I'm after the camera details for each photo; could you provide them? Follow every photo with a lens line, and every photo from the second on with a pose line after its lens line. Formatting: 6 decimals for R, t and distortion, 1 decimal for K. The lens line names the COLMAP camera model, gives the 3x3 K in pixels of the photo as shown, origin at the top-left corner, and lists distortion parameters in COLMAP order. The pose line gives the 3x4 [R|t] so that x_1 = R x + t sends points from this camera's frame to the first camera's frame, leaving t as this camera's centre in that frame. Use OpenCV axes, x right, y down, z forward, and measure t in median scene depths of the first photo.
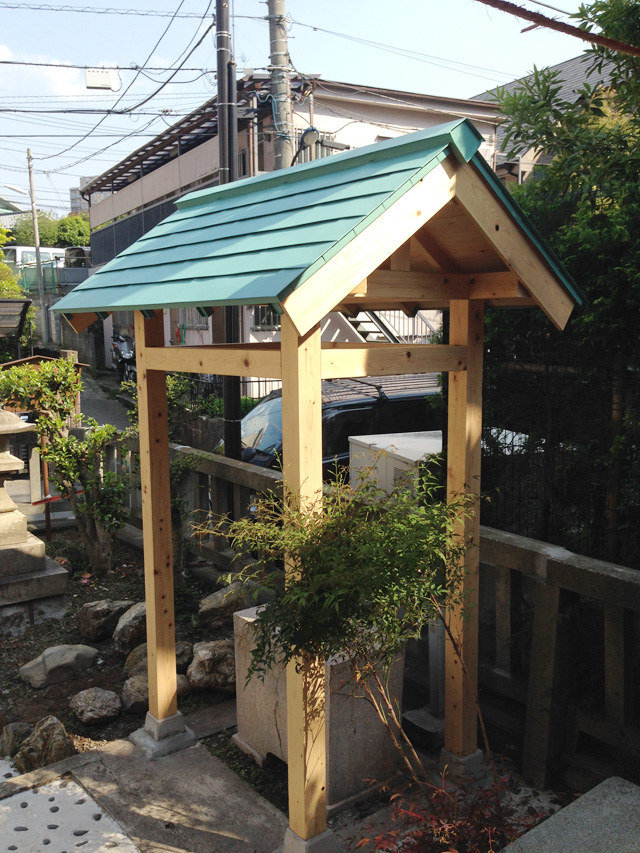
lens RADIAL K [[782.0, 0, 317.7], [0, 782.0, 423.0], [0, 0, 1]] dist [0.103014, -0.163680]
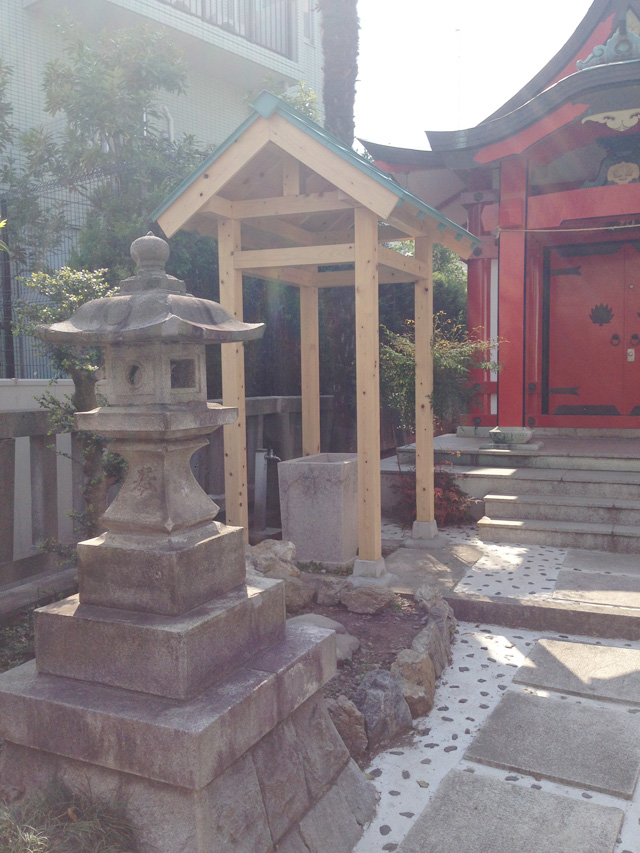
lens RADIAL K [[782.0, 0, 317.7], [0, 782.0, 423.0], [0, 0, 1]] dist [0.103014, -0.163680]
pose [[-0.469918, -0.046825, 0.881467, -1.356972], [0.129526, 0.984125, 0.121330, 0.020396], [-0.873155, 0.171188, -0.456393, 1.809436]]
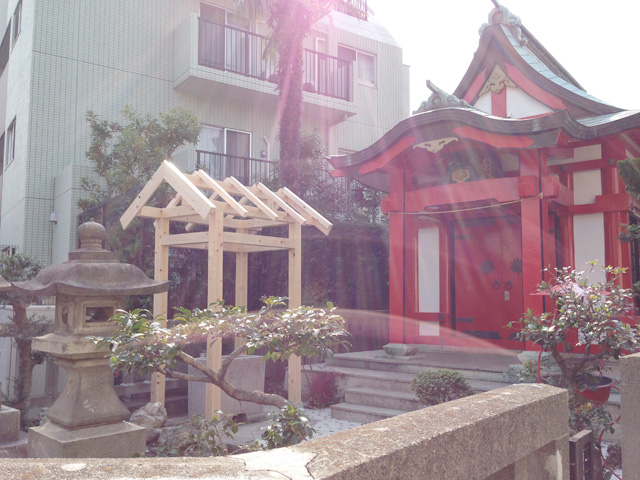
lens RADIAL K [[586.7, 0, 320.0], [0, 586.7, 240.0], [0, 0, 1]] dist [0.103014, -0.163680]
pose [[-0.209749, 0.105034, 0.972097, -1.959198], [0.123685, 0.989077, -0.080181, 0.097028], [-0.969901, 0.103416, -0.220450, 1.178487]]
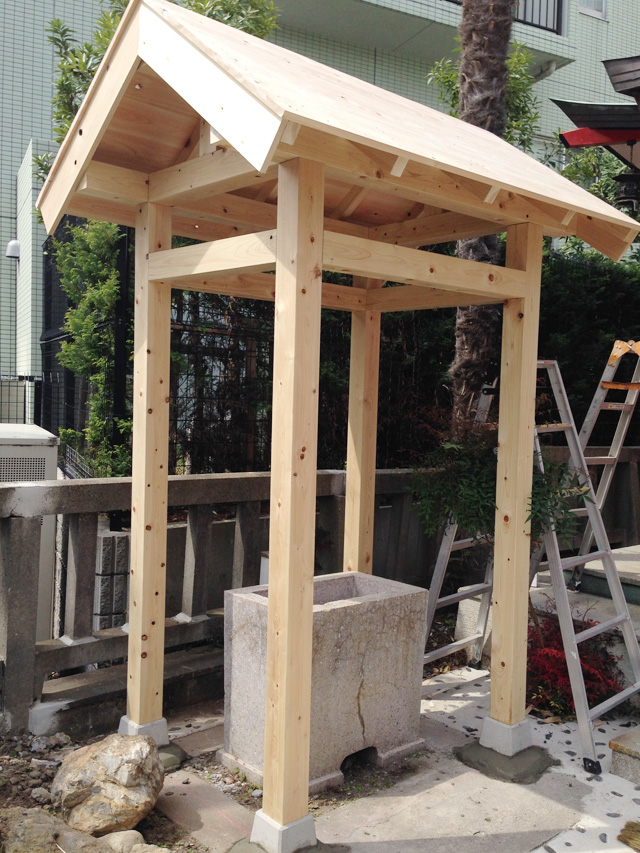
lens RADIAL K [[782.0, 0, 317.7], [0, 782.0, 423.0], [0, 0, 1]] dist [0.103014, -0.163680]
pose [[-0.050715, -0.032706, 0.998177, -0.938974], [0.093681, 0.994901, 0.037359, 0.044220], [-0.994310, 0.095405, -0.047392, 1.125668]]
